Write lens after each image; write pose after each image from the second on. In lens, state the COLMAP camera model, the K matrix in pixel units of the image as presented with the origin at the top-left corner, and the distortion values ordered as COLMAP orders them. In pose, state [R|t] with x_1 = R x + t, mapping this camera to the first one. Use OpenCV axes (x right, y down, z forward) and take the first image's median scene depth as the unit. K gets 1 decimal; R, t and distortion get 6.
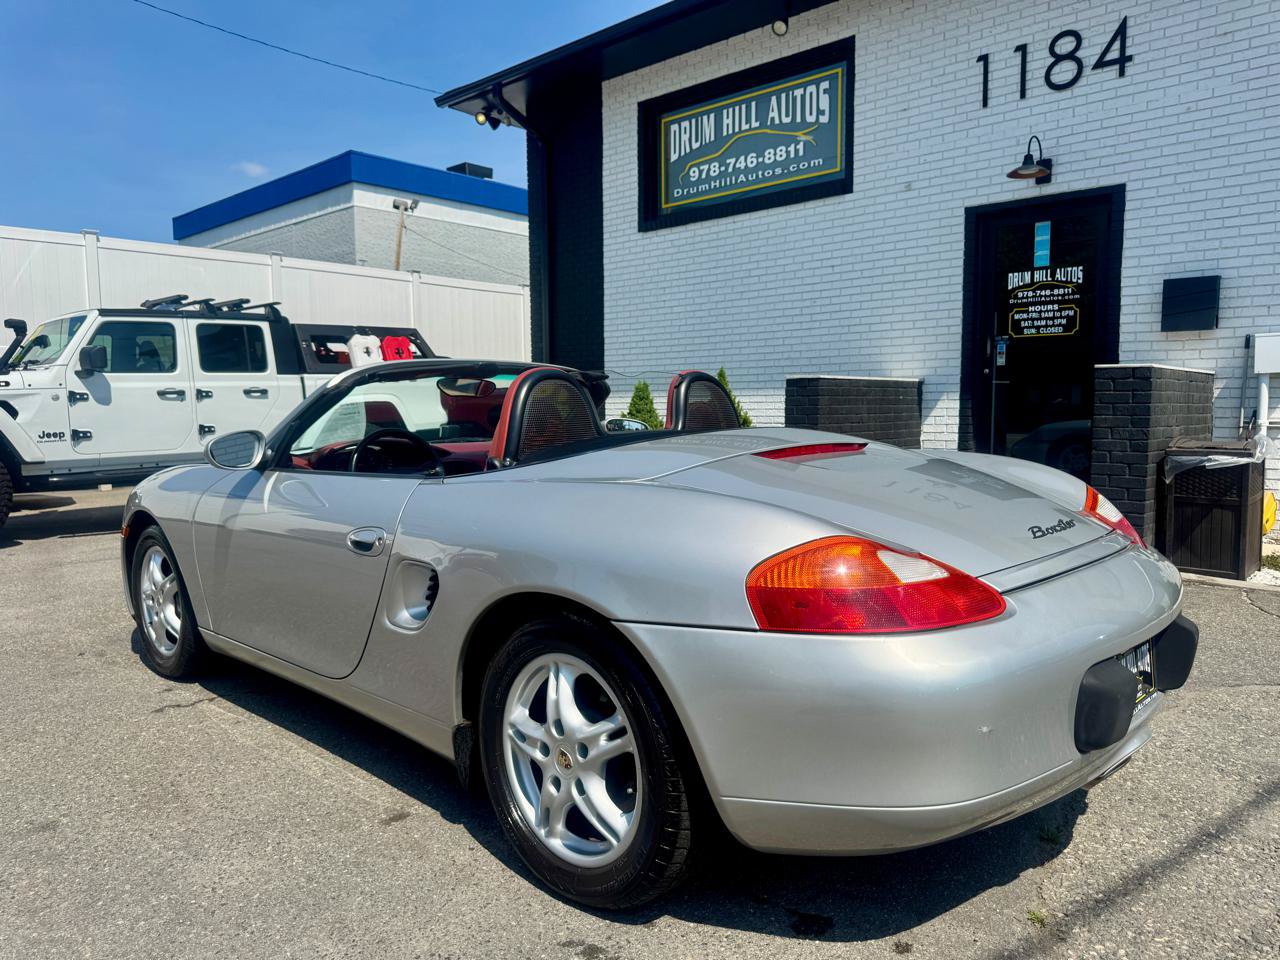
lens RADIAL K [[907.5, 0, 642.1], [0, 907.5, 507.9], [0, 0, 1]] dist [-0.008734, -0.005001]
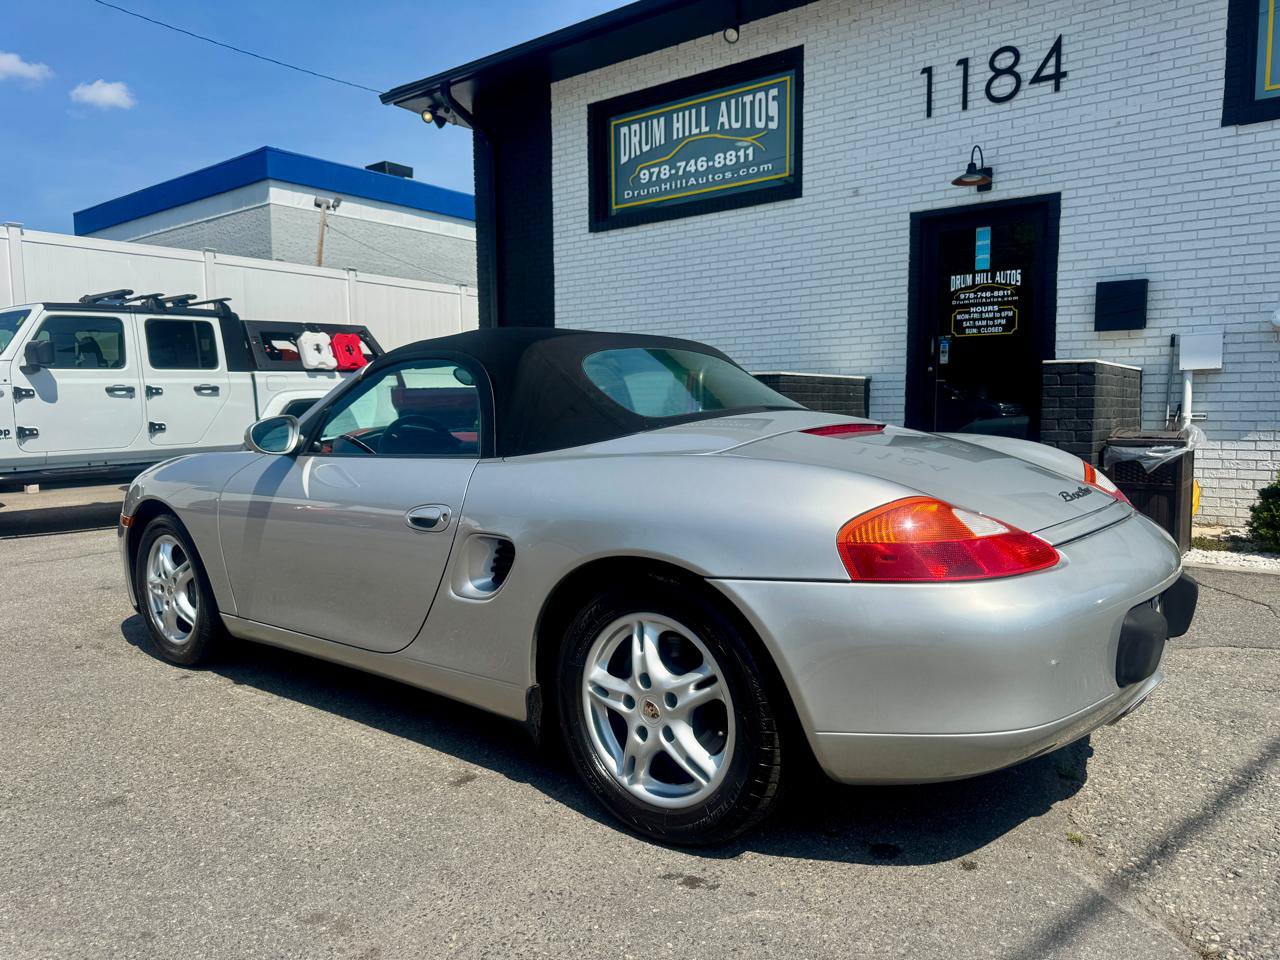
lens RADIAL K [[901.3, 0, 638.7], [0, 901.3, 514.0], [0, 0, 1]] dist [0.002875, -0.018142]
pose [[0.996620, -0.010680, 0.081458, -0.046278], [0.010342, 0.999936, 0.004568, 0.009527], [-0.081501, -0.003711, 0.996666, -0.017129]]
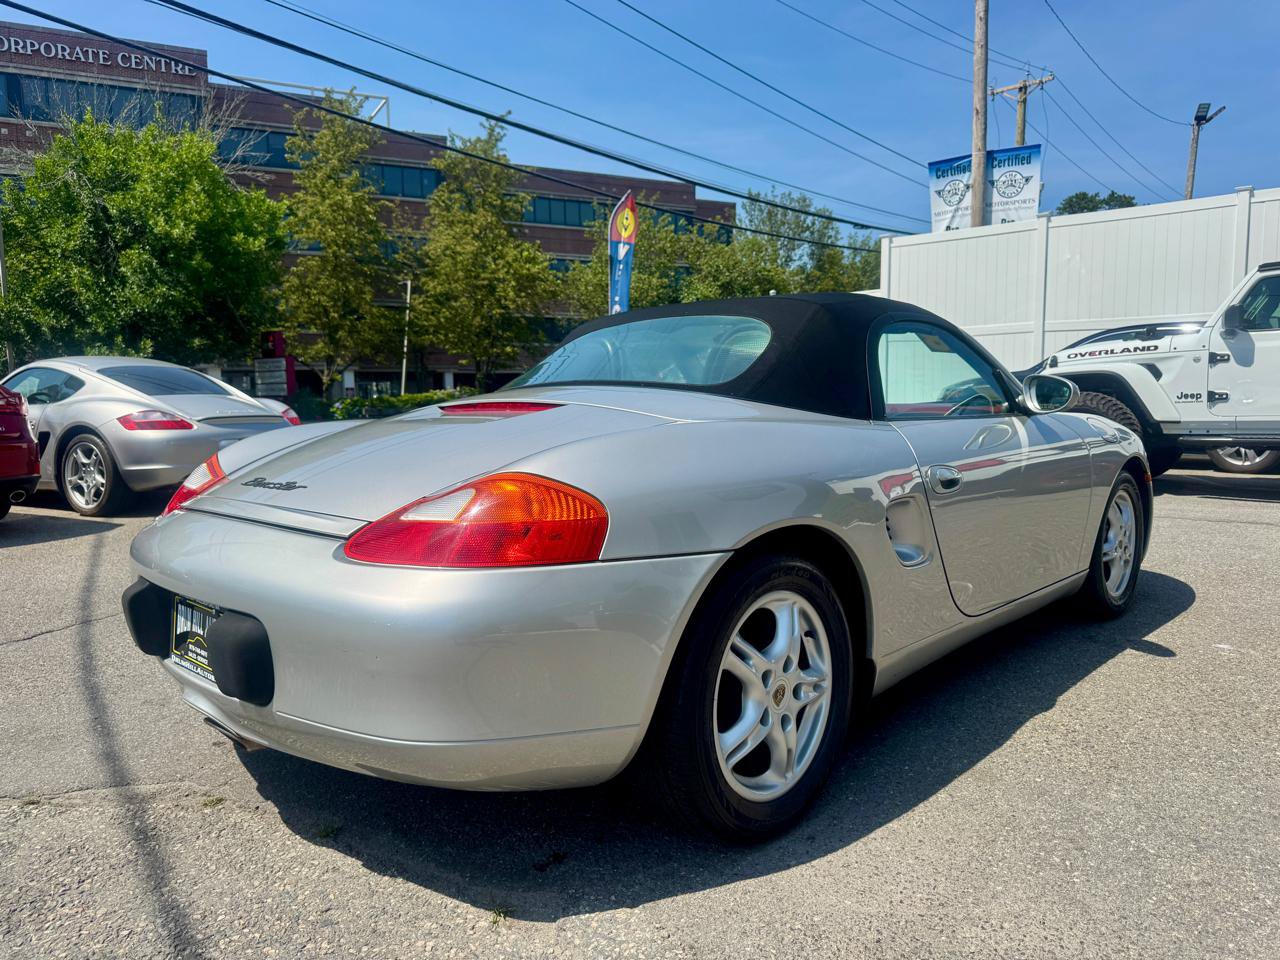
lens RADIAL K [[907.5, 0, 642.1], [0, 907.5, 507.9], [0, 0, 1]] dist [-0.008734, -0.005001]
pose [[0.003653, 0.137864, -0.990444, 0.386367], [-0.097091, 0.985821, 0.136862, -0.035332], [0.995269, 0.095663, 0.016987, 0.372408]]
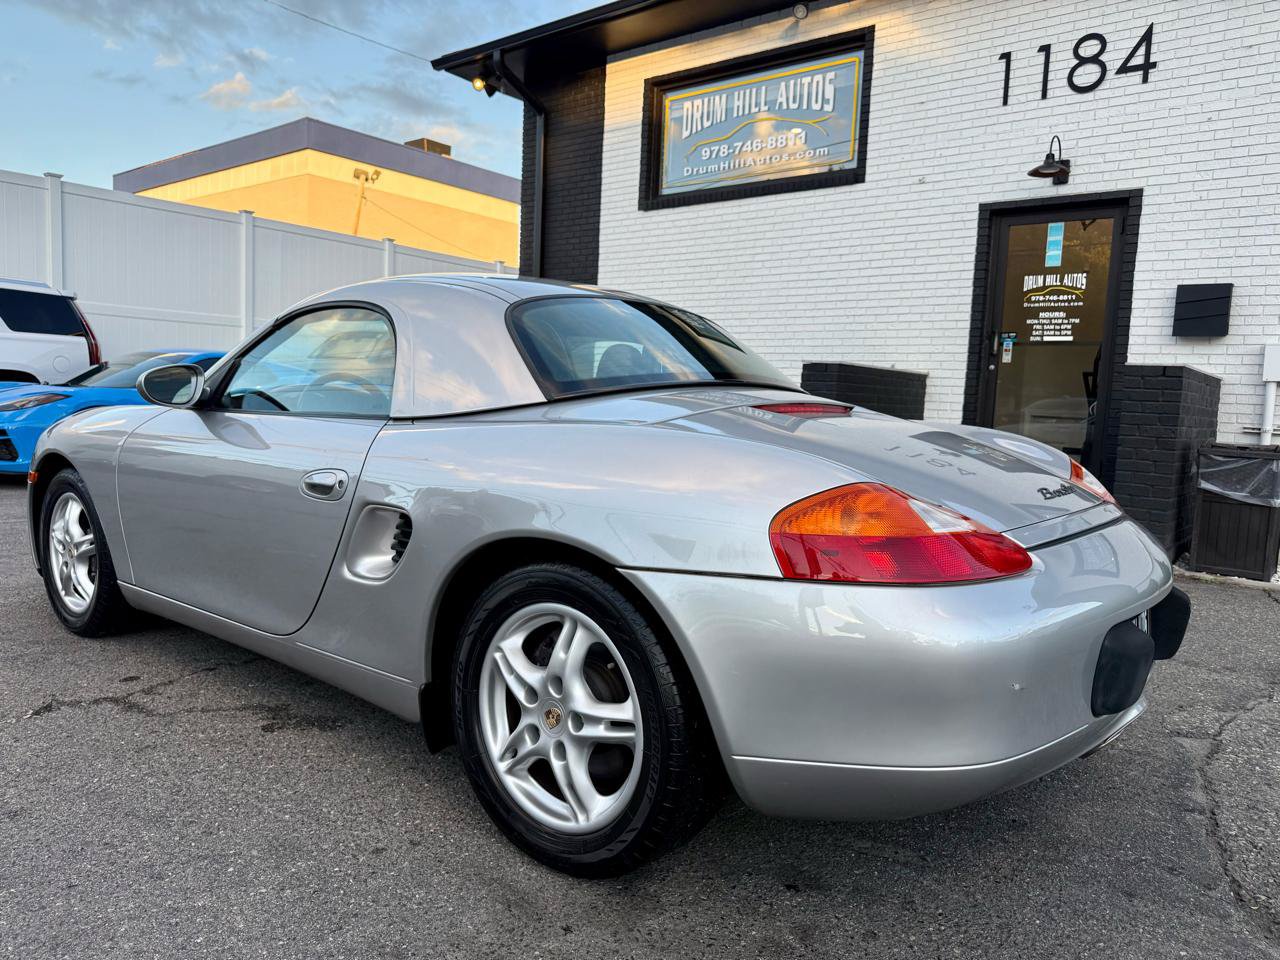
lens RADIAL K [[907.9, 0, 638.3], [0, 907.9, 498.3], [0, 0, 1]] dist [-0.010344, -0.000191]
pose [[0.997124, 0.044406, 0.061414, -0.068422], [-0.044412, 0.999012, -0.001272, 0.013414], [-0.061410, -0.001459, 0.998112, 0.019775]]
